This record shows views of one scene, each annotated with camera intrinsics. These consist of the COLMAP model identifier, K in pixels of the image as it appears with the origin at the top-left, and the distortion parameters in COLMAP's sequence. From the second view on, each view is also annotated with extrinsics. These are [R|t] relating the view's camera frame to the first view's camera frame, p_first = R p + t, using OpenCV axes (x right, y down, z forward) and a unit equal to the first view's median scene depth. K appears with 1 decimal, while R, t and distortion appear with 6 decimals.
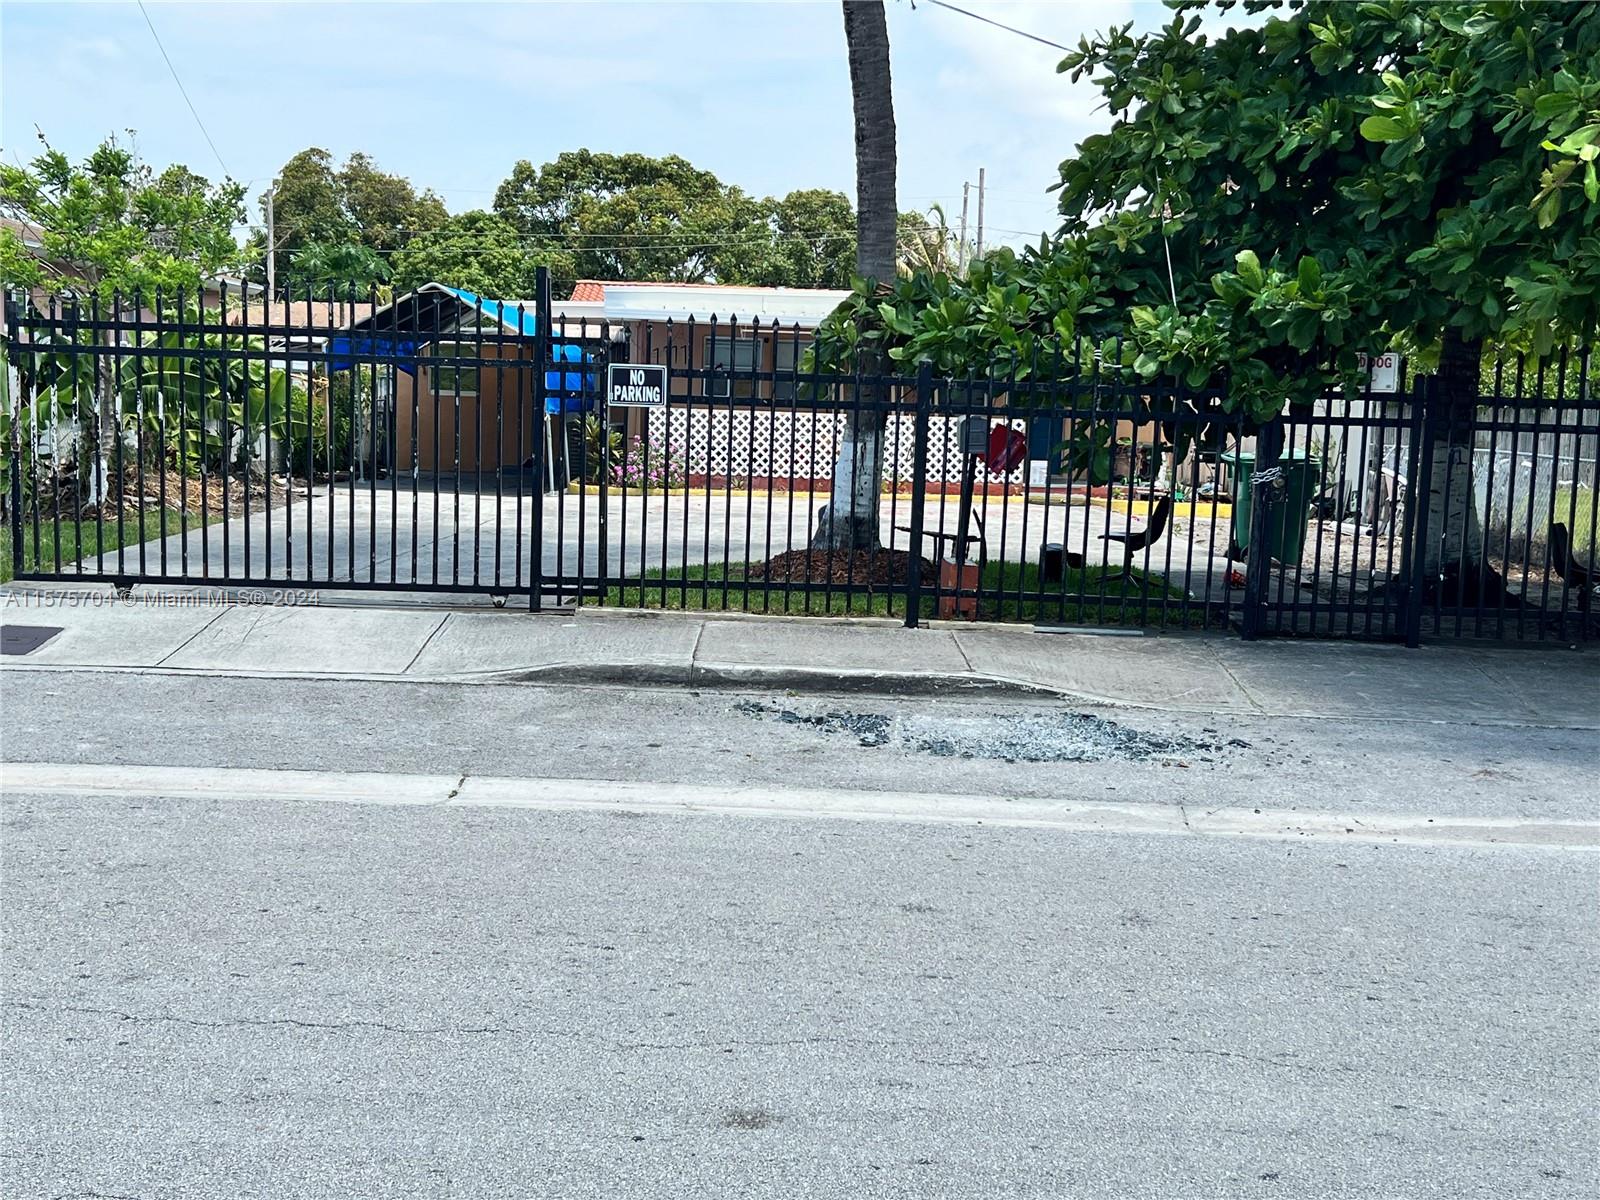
lens RADIAL K [[1895.3, 0, 805.5], [0, 1895.3, 604.9], [0, 0, 1]] dist [0.010807, 0.000000]
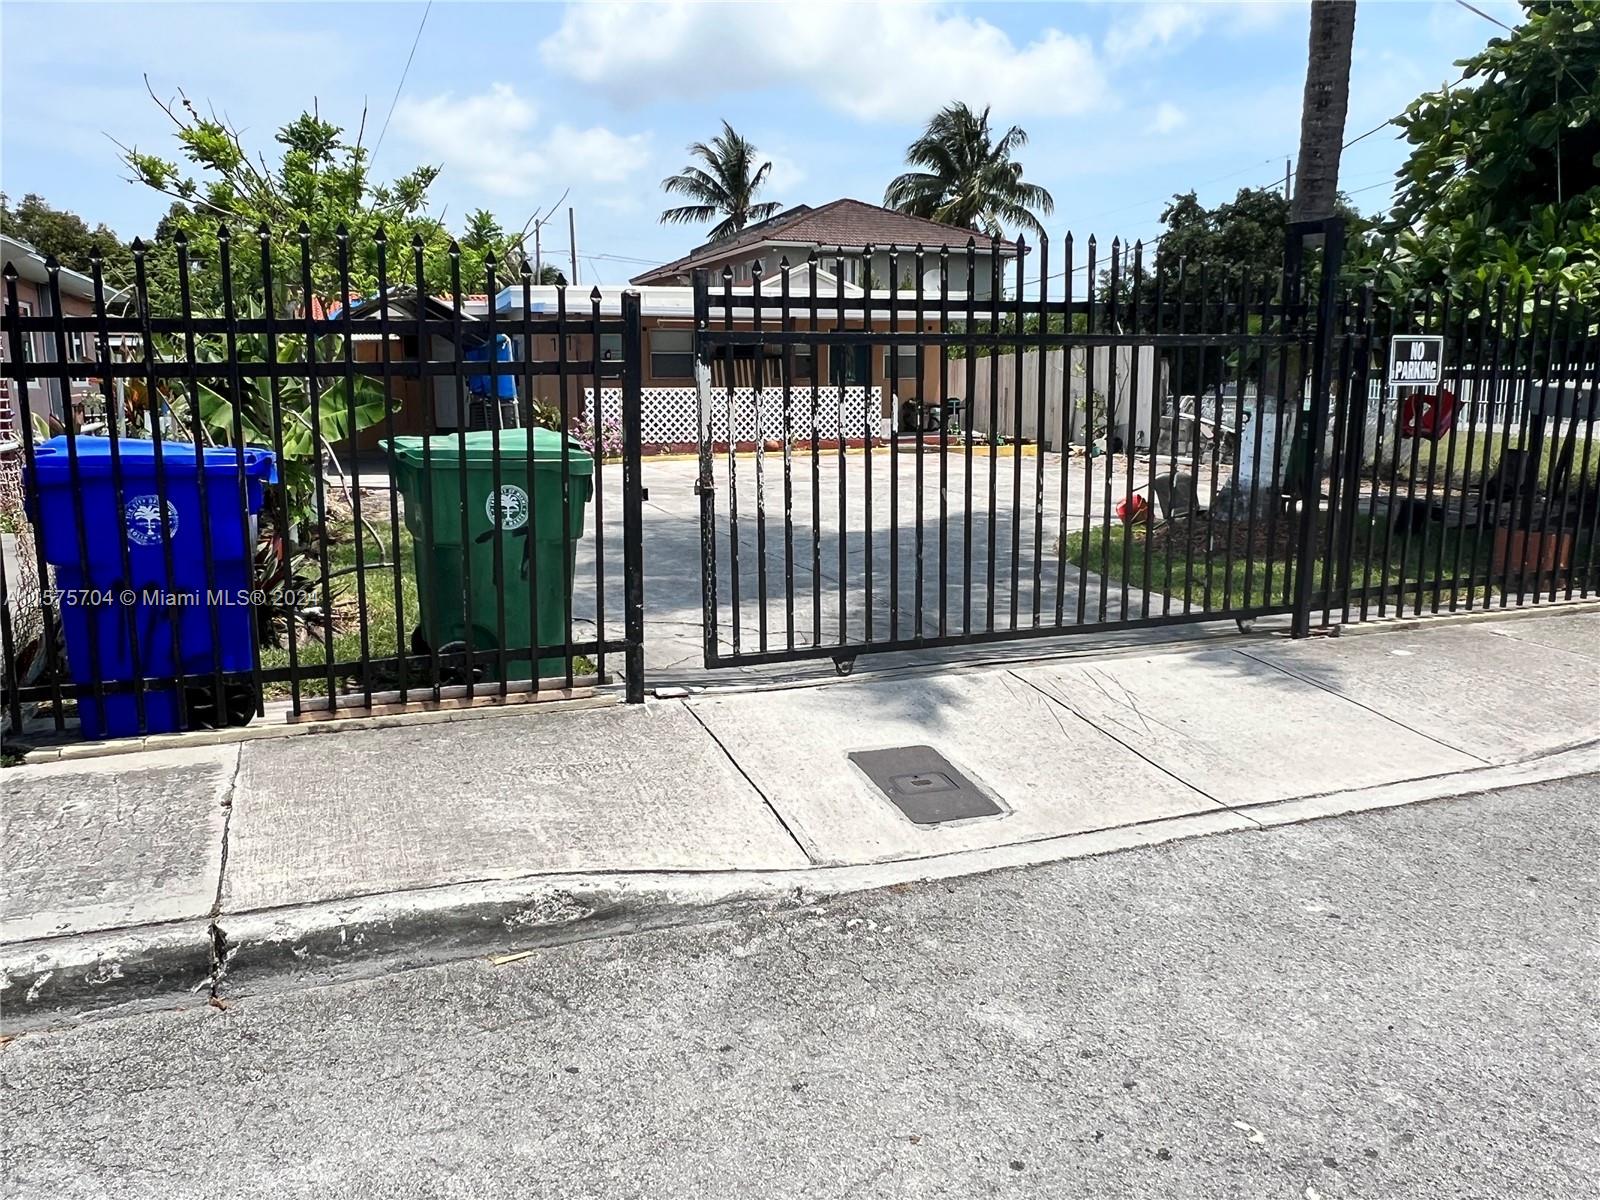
lens RADIAL K [[1234.0, 0, 797.6], [0, 1234.0, 599.2], [0, 0, 1]] dist [-0.019798, -0.005917]
pose [[0.935326, -0.099322, 0.339559, -0.481943], [0.073686, 0.993426, 0.087609, -0.068888], [-0.346028, -0.056922, 0.936496, 0.507916]]
